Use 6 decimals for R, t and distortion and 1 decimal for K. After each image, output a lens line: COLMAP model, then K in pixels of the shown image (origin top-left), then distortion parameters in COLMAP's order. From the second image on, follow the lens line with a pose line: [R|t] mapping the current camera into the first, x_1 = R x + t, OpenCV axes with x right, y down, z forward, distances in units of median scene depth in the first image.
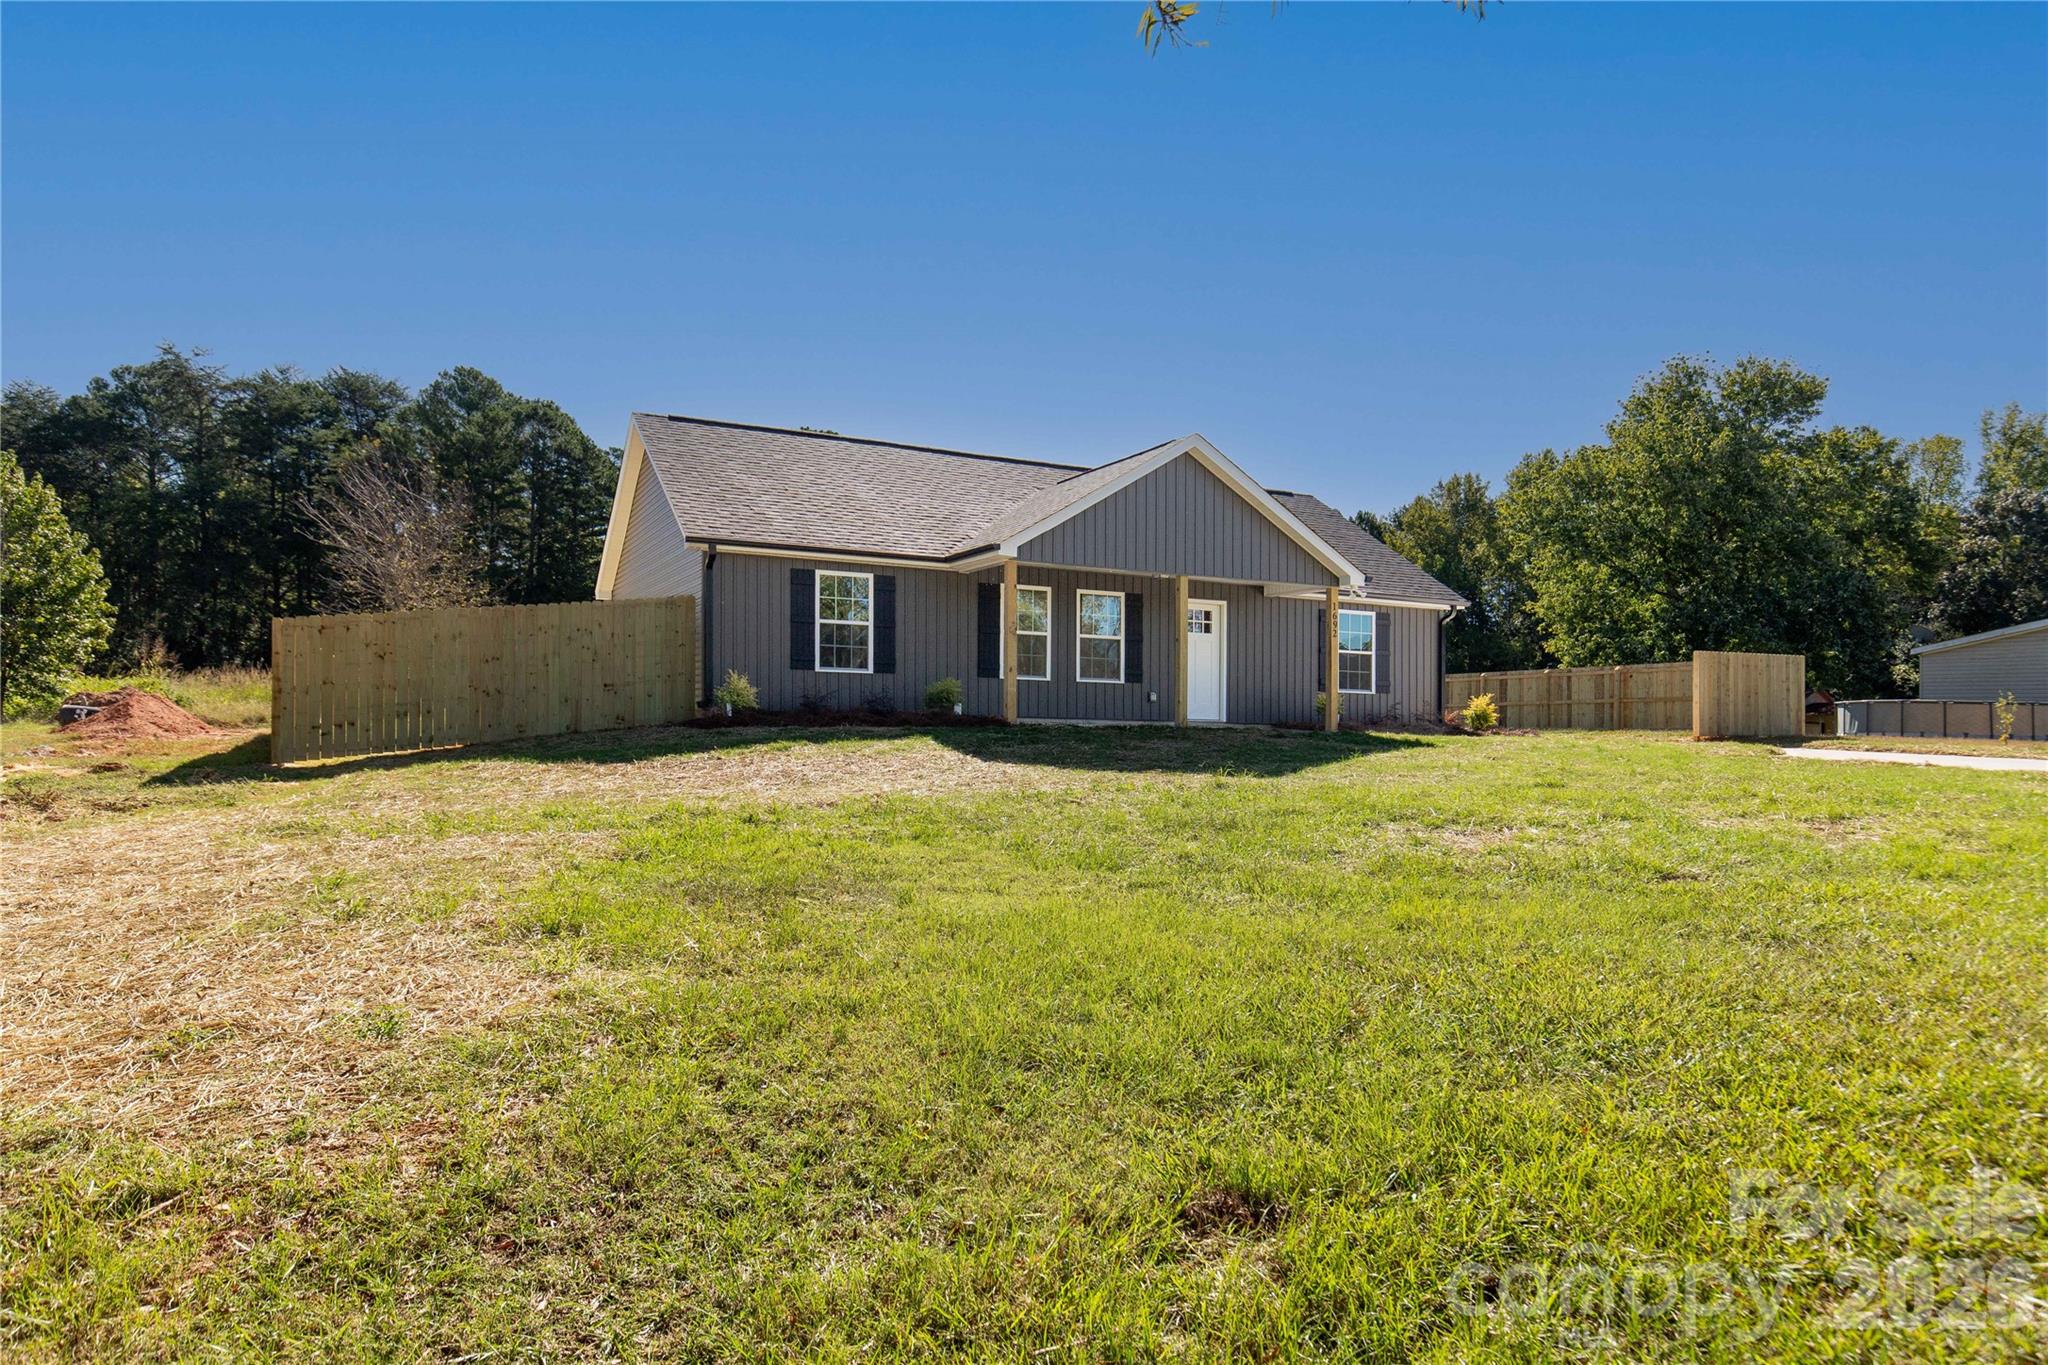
lens RADIAL K [[1315.4, 0, 1024.0], [0, 1315.4, 682.5], [0, 0, 1]] dist [-0.000436, -0.000248]
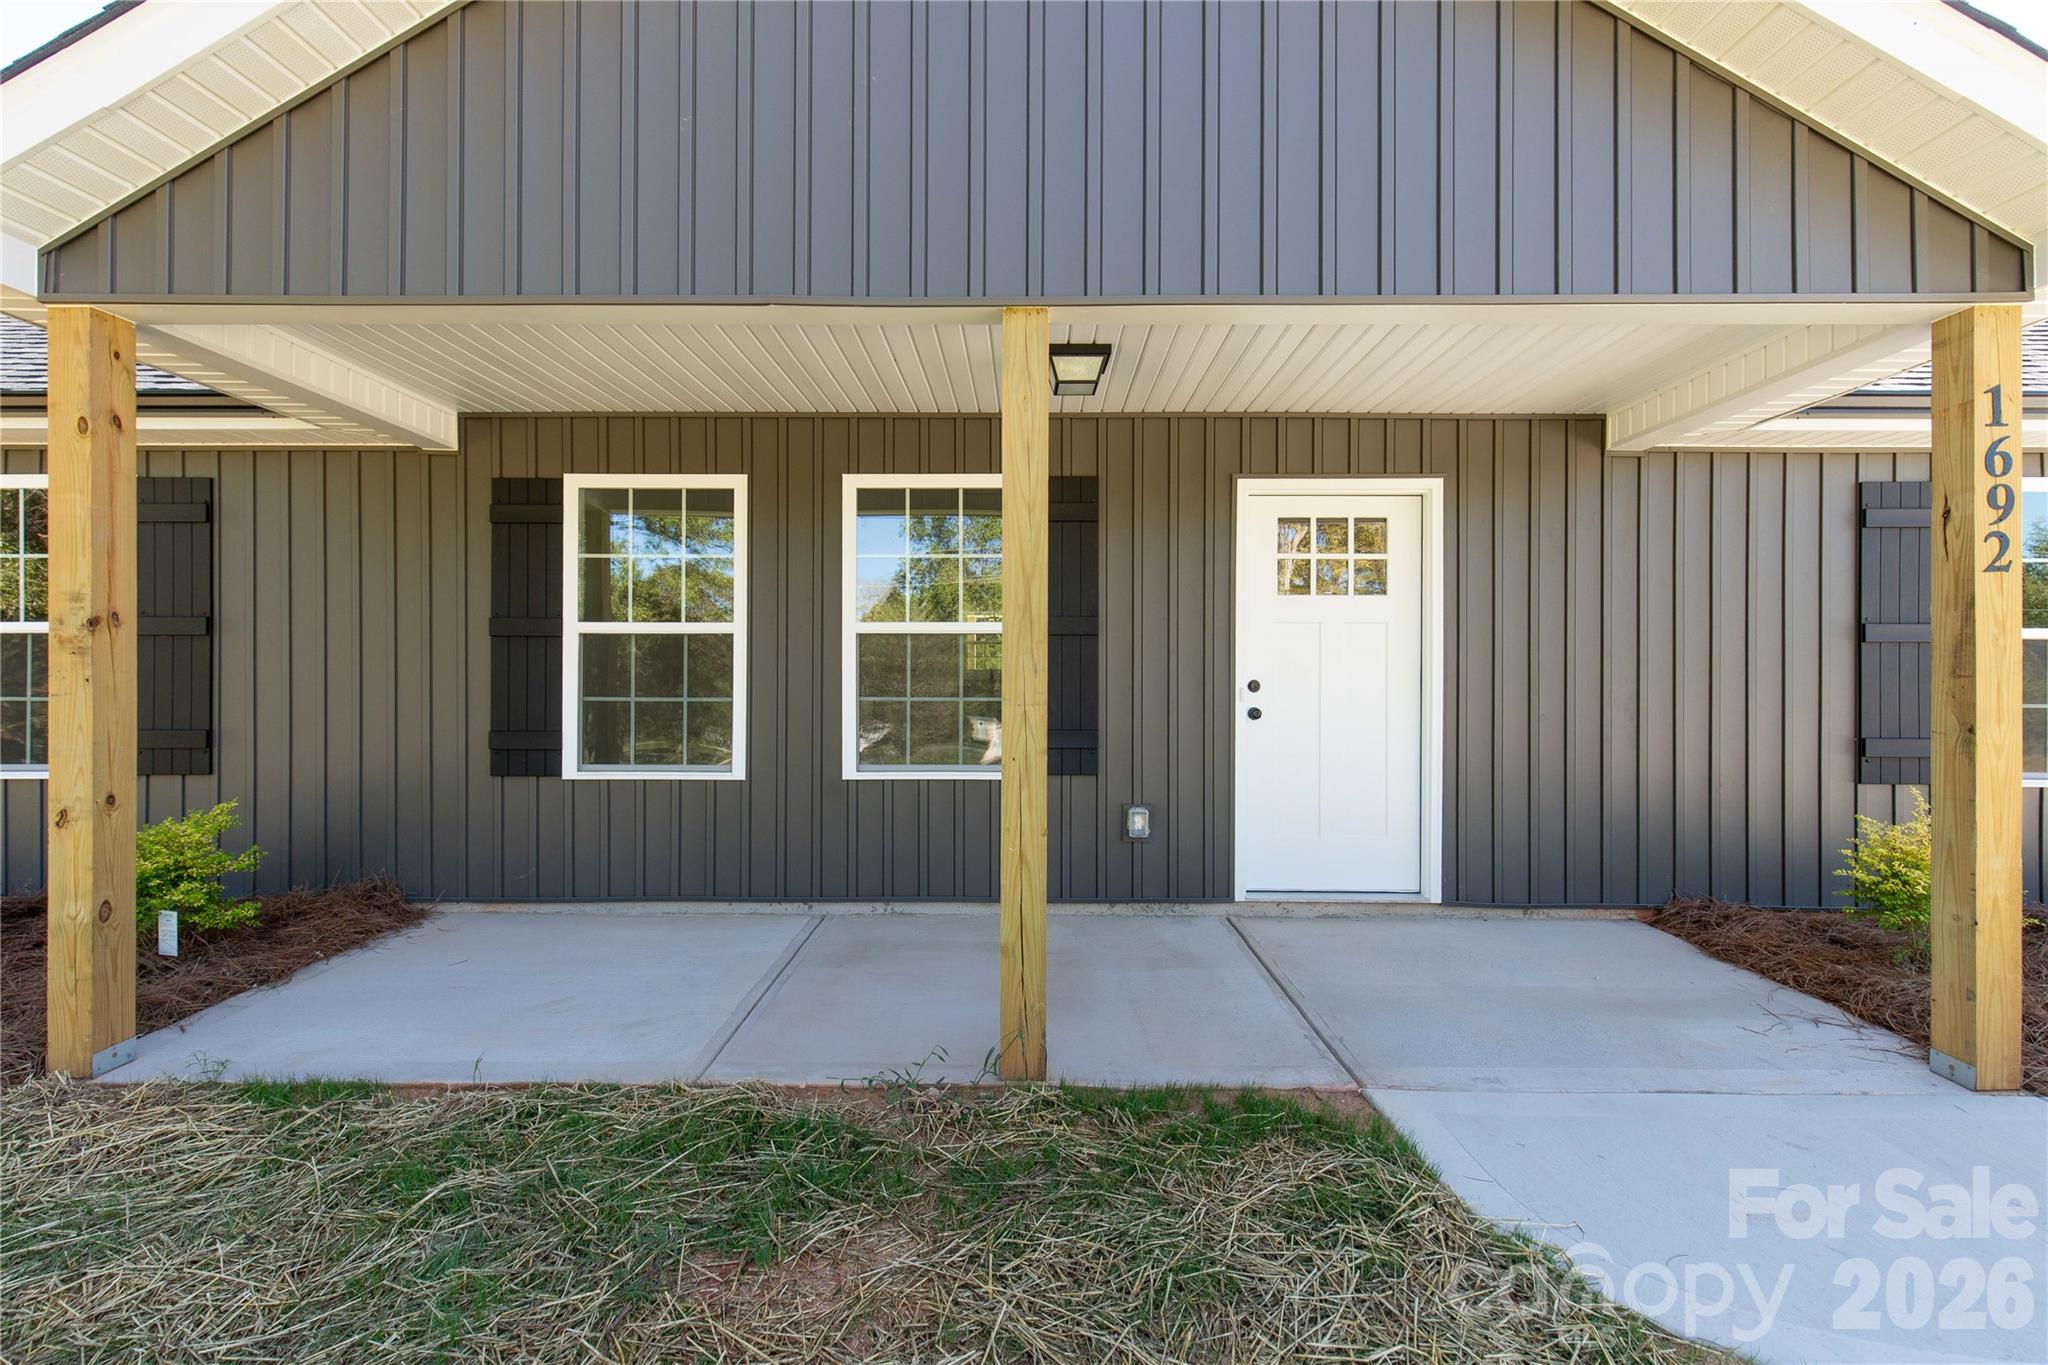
lens RADIAL K [[923.6, 0, 1024.0], [0, 923.6, 682.5], [0, 0, 1]] dist [0.004683, 0.001434]
pose [[0.888291, -0.029868, -0.458309, 0.170219], [0.031574, 0.999494, -0.003940, -0.020353], [0.458194, -0.010971, 0.888784, 0.810719]]
